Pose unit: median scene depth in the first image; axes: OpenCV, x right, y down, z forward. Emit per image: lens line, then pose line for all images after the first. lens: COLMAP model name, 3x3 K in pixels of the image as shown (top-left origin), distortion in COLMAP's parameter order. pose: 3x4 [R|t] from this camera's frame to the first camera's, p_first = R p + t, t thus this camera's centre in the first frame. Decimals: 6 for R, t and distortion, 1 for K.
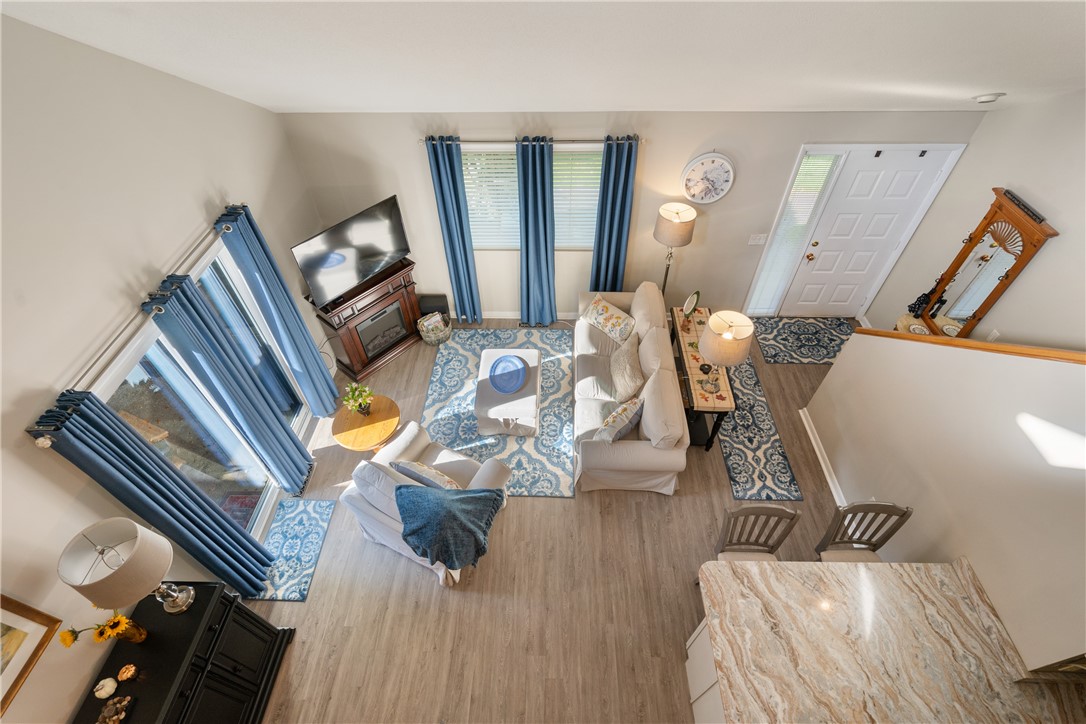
lens RADIAL K [[501.2, 0, 541.4], [0, 501.2, 362.0], [0, 0, 1]] dist [-0.001545, 0.000061]
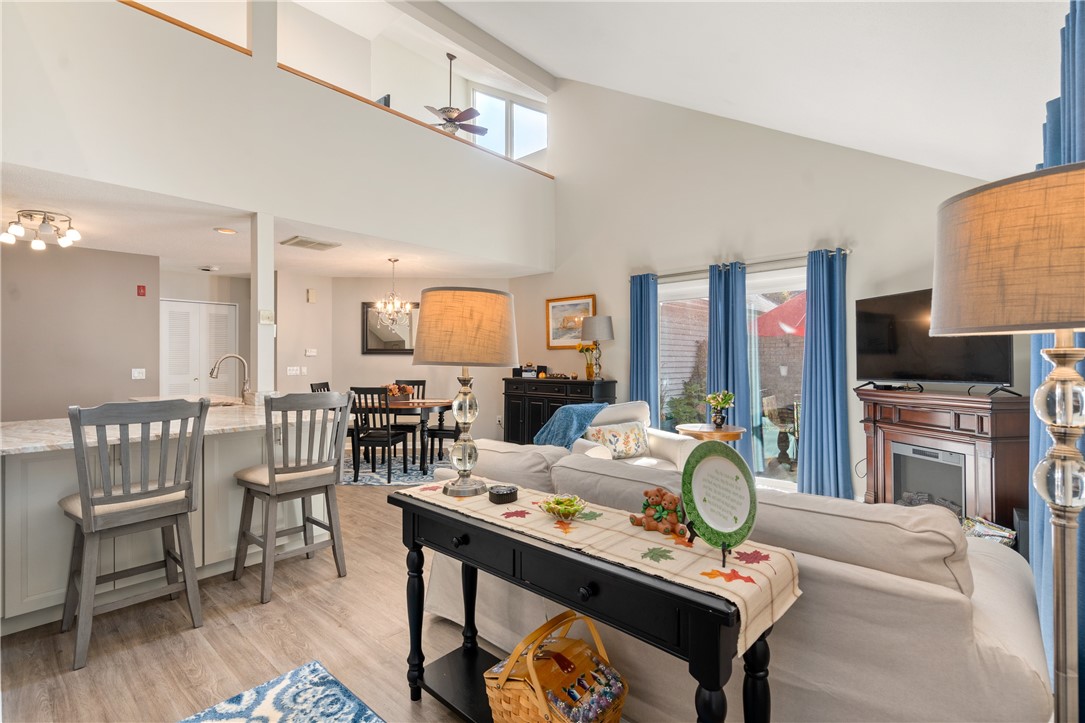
lens RADIAL K [[496.4, 0, 537.4], [0, 496.4, 354.5], [0, 0, 1]] dist [-0.001974, 0.000074]
pose [[-0.651827, 0.003196, -0.758361, 0.586157], [-0.547916, 0.689387, 0.473851, -0.248762], [0.524319, 0.724386, -0.447609, 1.082091]]
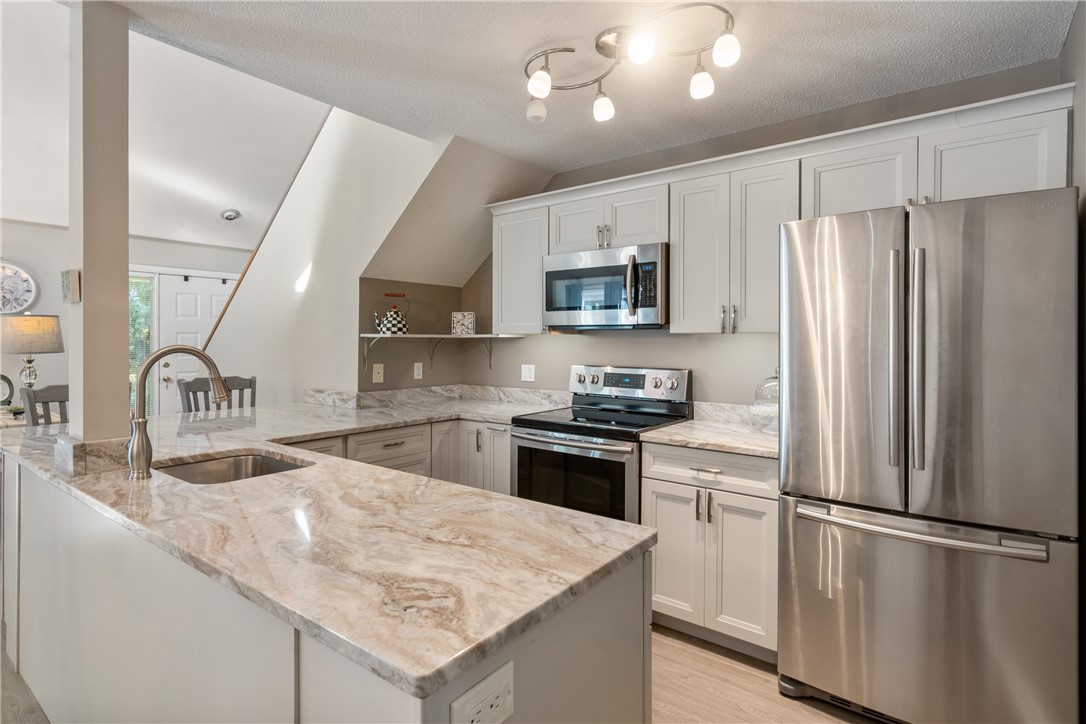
lens RADIAL K [[548.8, 0, 540.8], [0, 548.8, 344.2], [0, 0, 1]] dist [-0.000665, 0.000271]
pose [[0.593958, 0.008072, 0.804456, 0.108331], [0.582222, 0.685756, -0.436756, 0.794353], [-0.555186, 0.727786, 0.402611, 0.094407]]
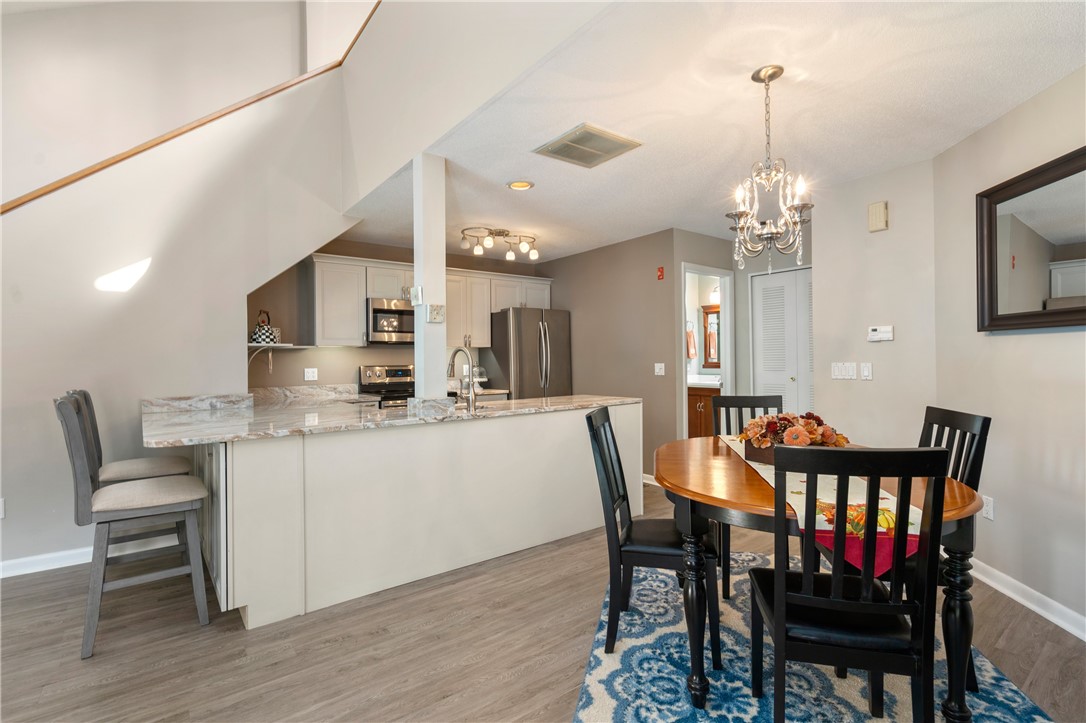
lens RADIAL K [[510.7, 0, 543.0], [0, 510.7, 357.8], [0, 0, 1]] dist [0.002675, 0.000554]
pose [[-0.629646, 0.019650, 0.776634, -0.367426], [0.580242, 0.676635, 0.453304, 0.227186], [-0.516590, 0.736057, -0.437442, 0.659313]]
